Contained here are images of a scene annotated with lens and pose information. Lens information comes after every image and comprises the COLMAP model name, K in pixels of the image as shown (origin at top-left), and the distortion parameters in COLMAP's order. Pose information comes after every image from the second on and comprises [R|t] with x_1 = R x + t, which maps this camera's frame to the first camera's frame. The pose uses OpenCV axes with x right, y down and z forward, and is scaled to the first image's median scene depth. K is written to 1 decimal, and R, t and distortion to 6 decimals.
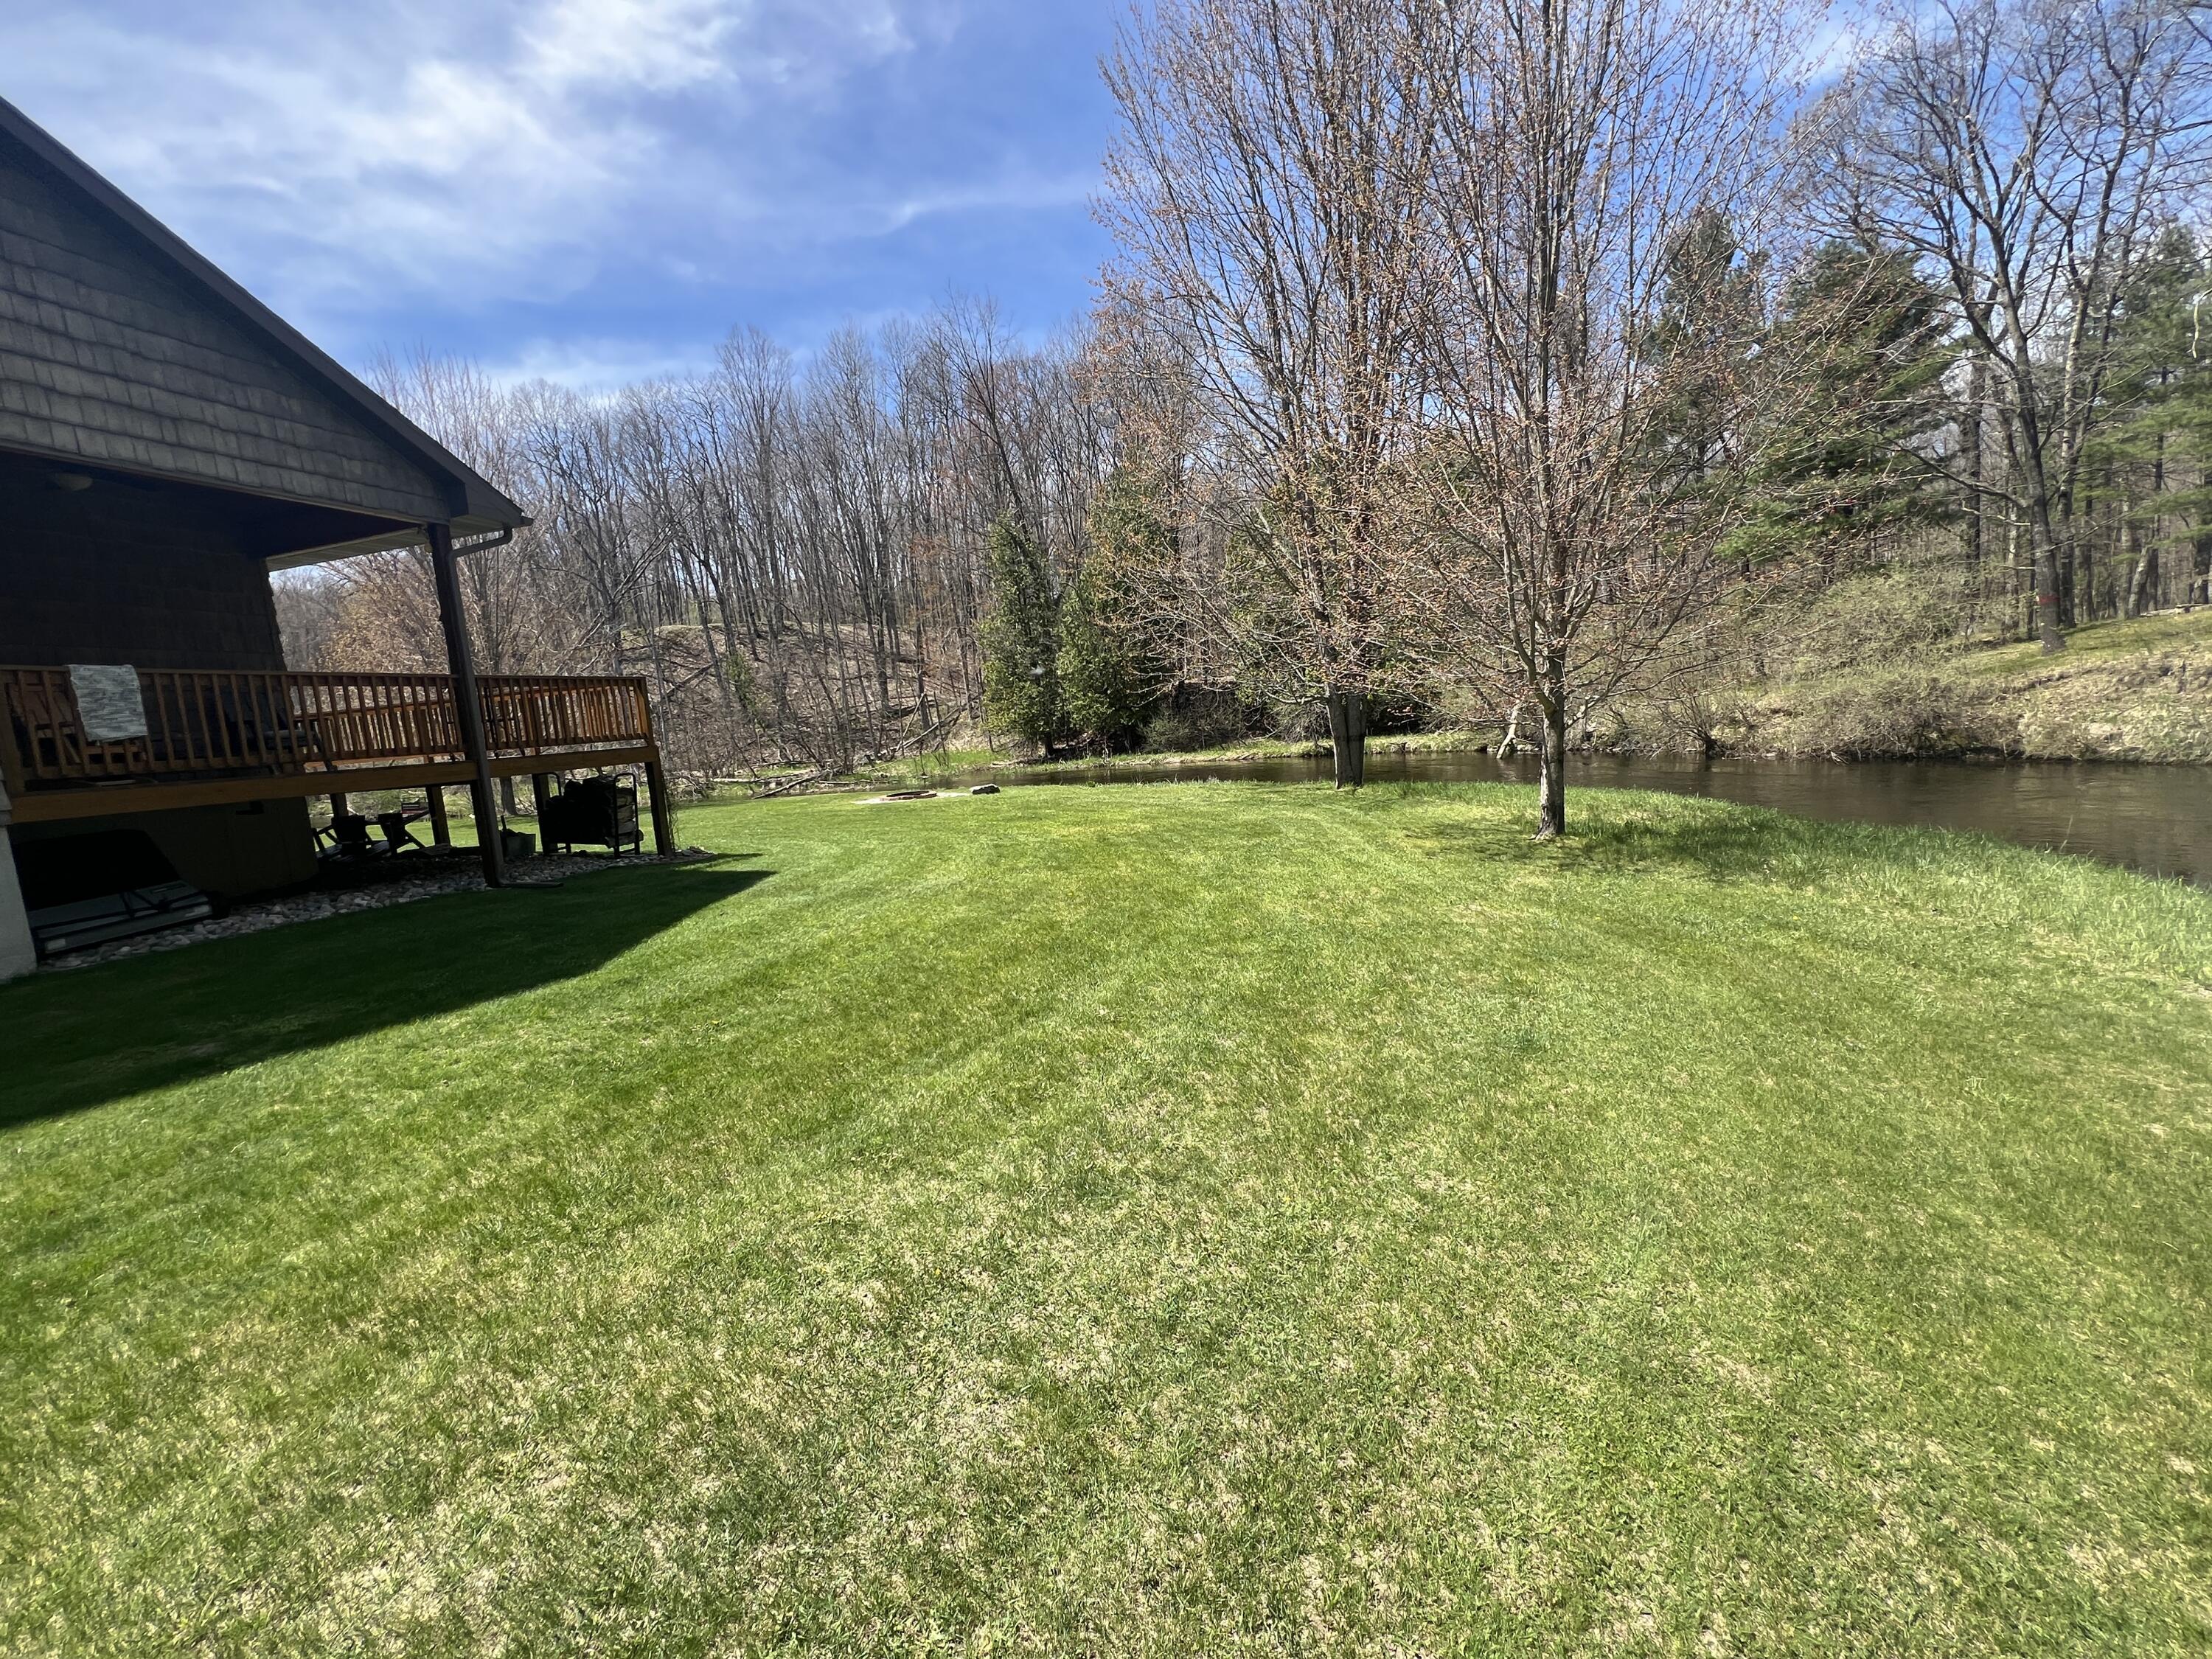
lens RADIAL K [[885.3, 0, 1104.9], [0, 885.3, 820.0], [0, 0, 1]] dist [-0.003345, 0.000303]
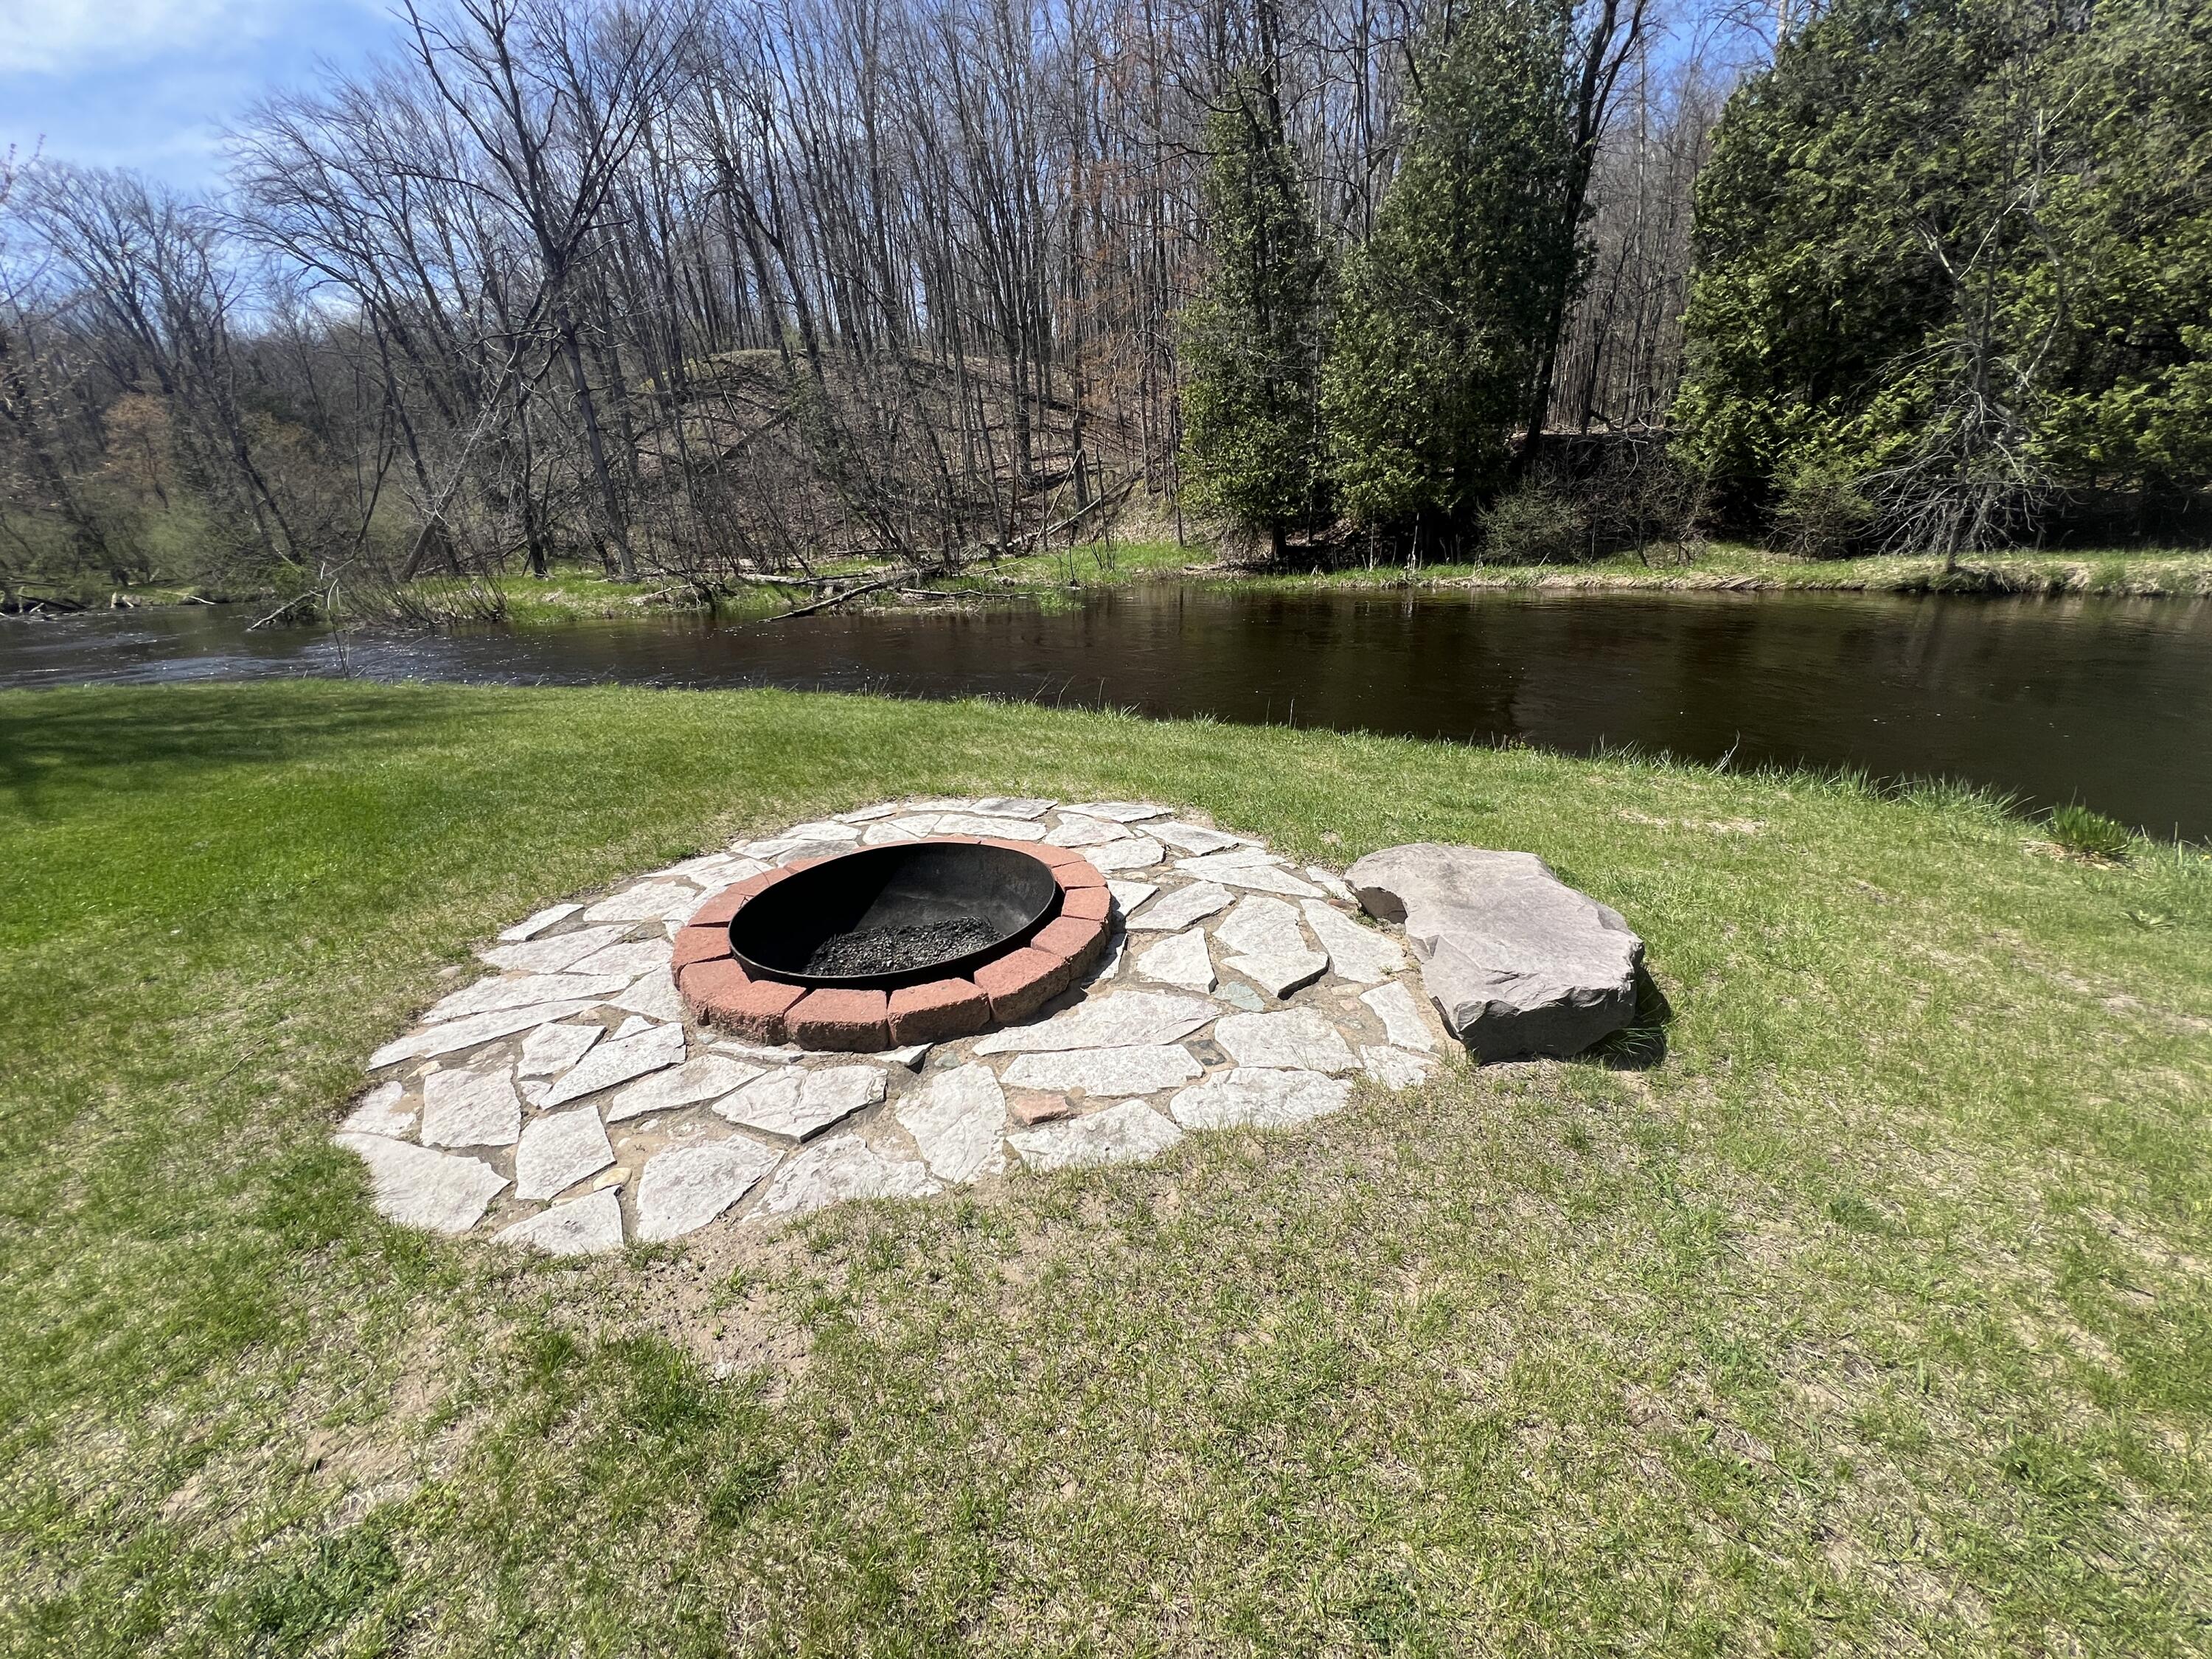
lens RADIAL K [[894.6, 0, 1108.3], [0, 894.6, 826.7], [0, 0, 1]] dist [-0.001505, -0.000205]
pose [[0.984680, 0.087356, -0.150910, -0.121978], [-0.050696, 0.971495, 0.231574, -0.052079], [0.166838, -0.220376, 0.961041, 0.618641]]
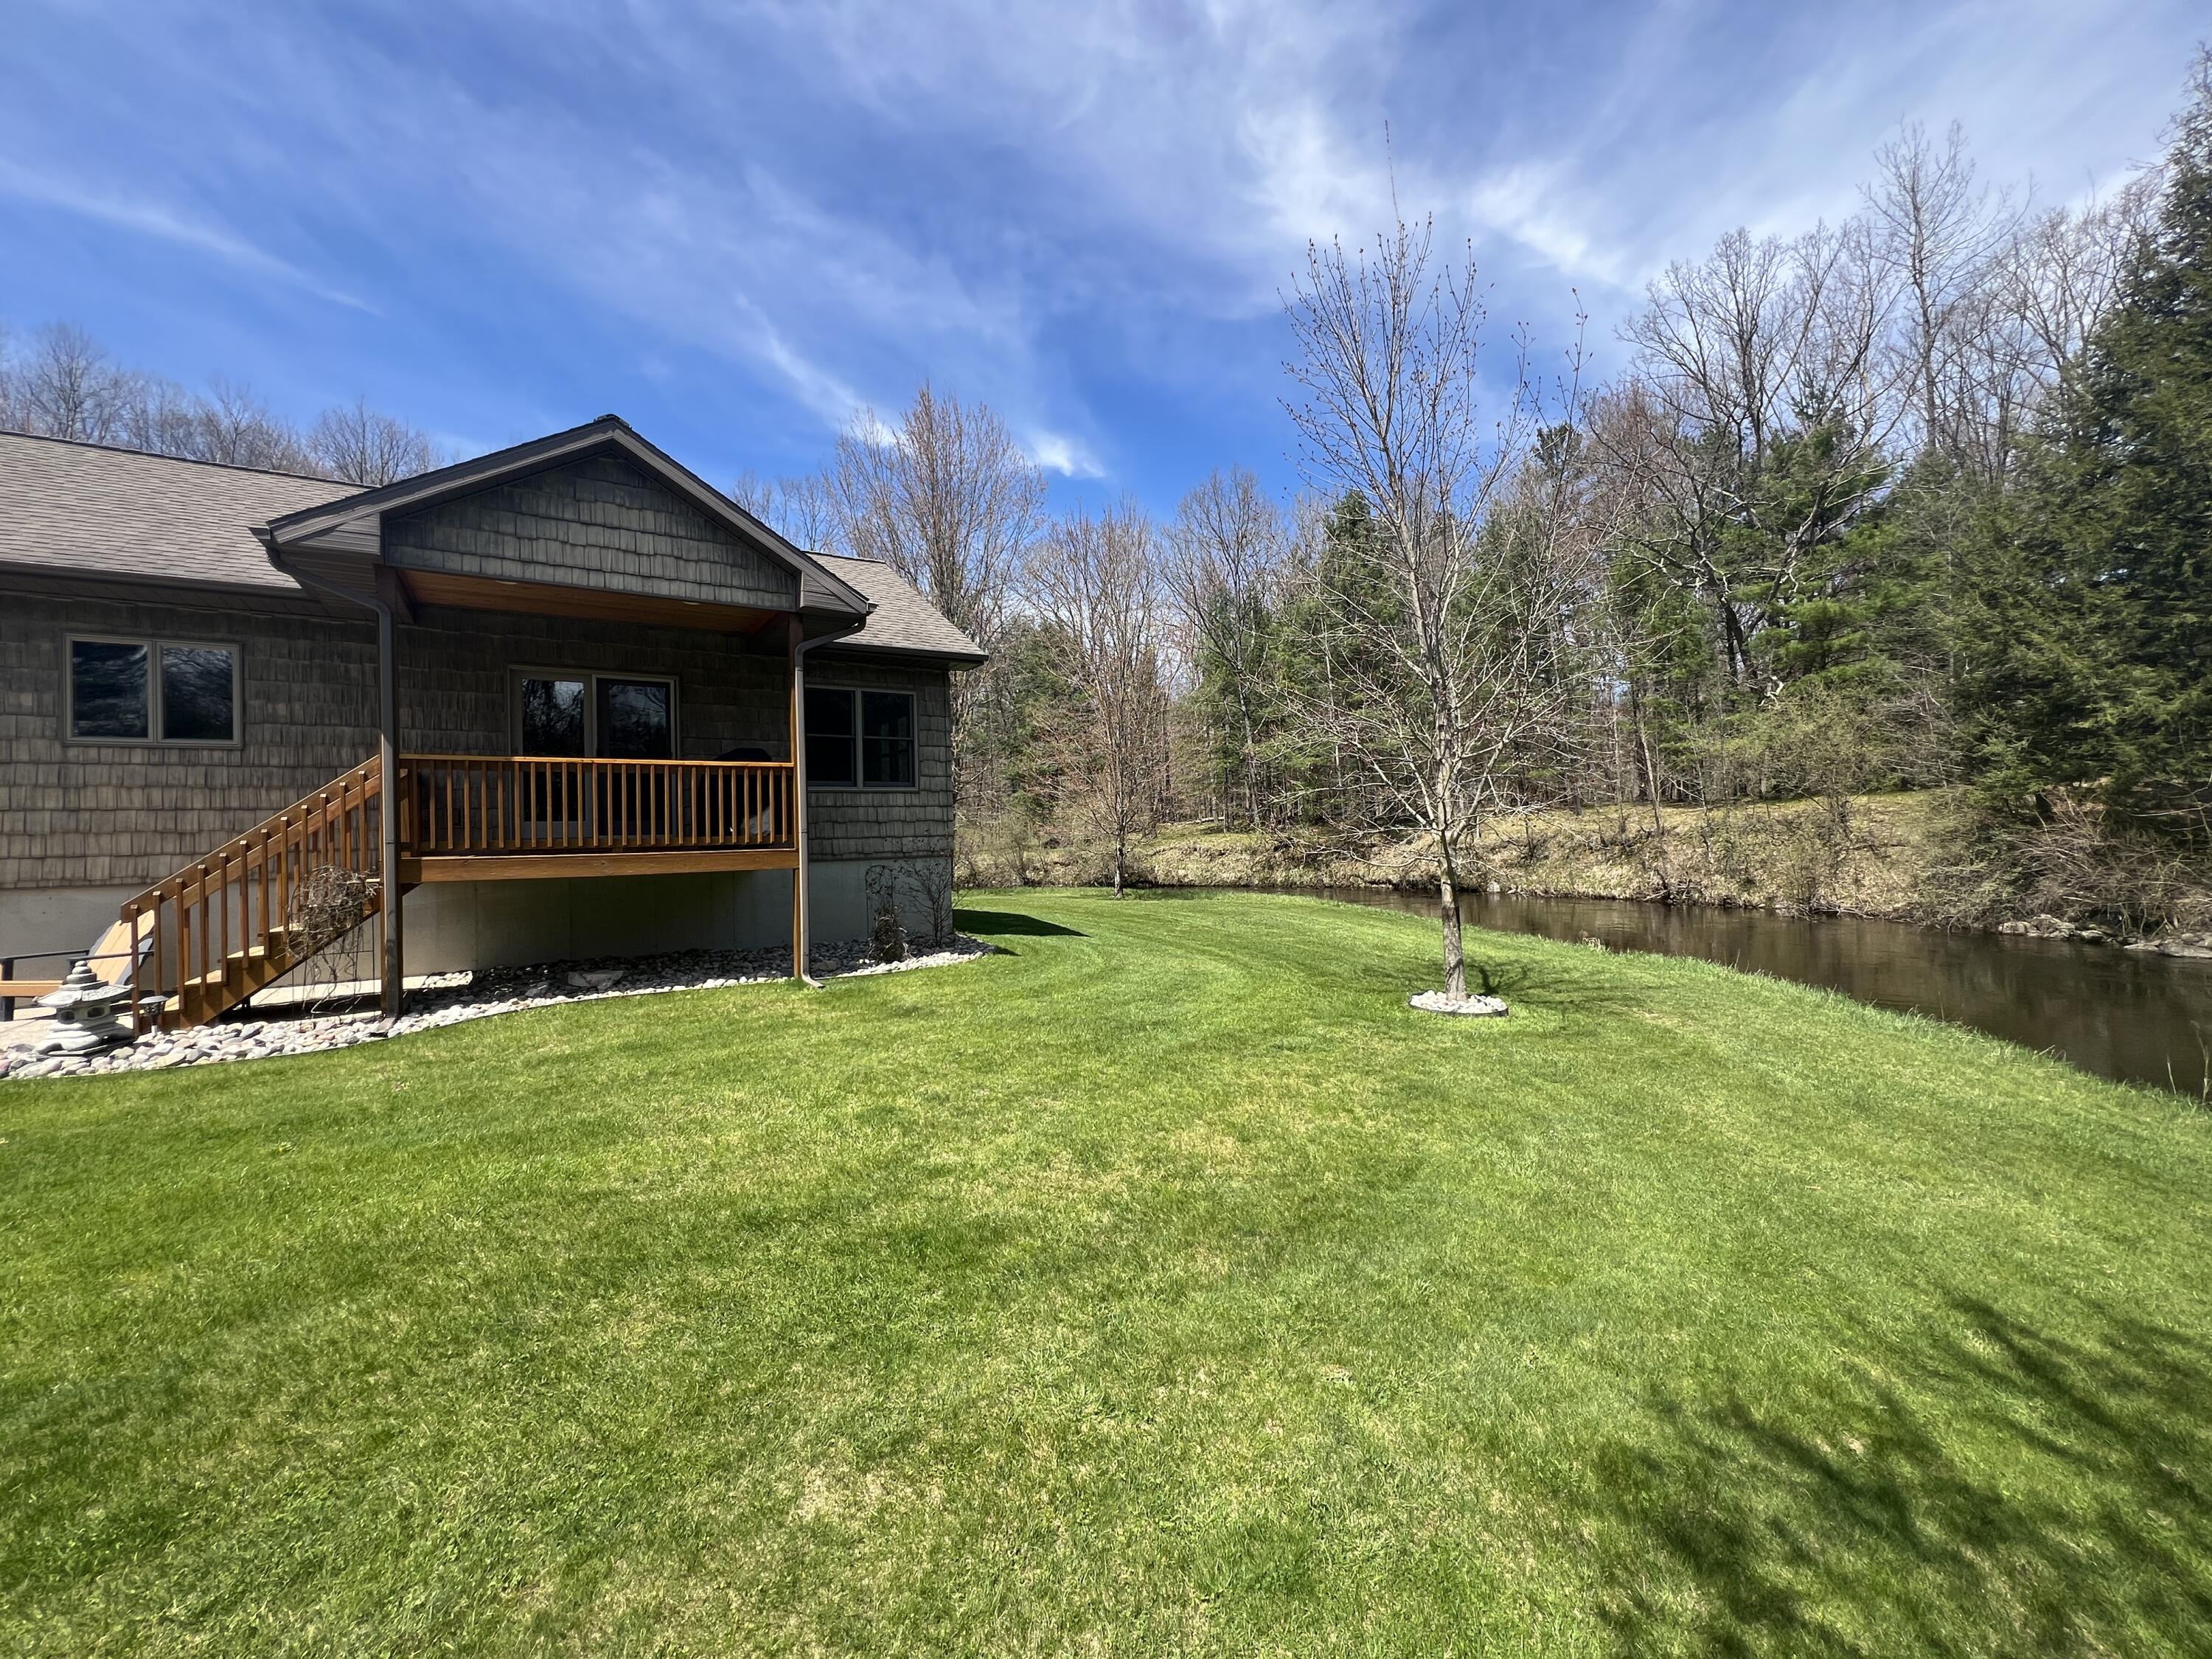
lens RADIAL K [[894.6, 0, 1108.3], [0, 894.6, 826.7], [0, 0, 1]] dist [-0.001505, -0.000205]
pose [[0.628484, 0.066054, 0.775013, -0.521730], [0.069723, 0.987592, -0.140714, 0.060603], [-0.774691, 0.142473, 0.616080, -0.209297]]
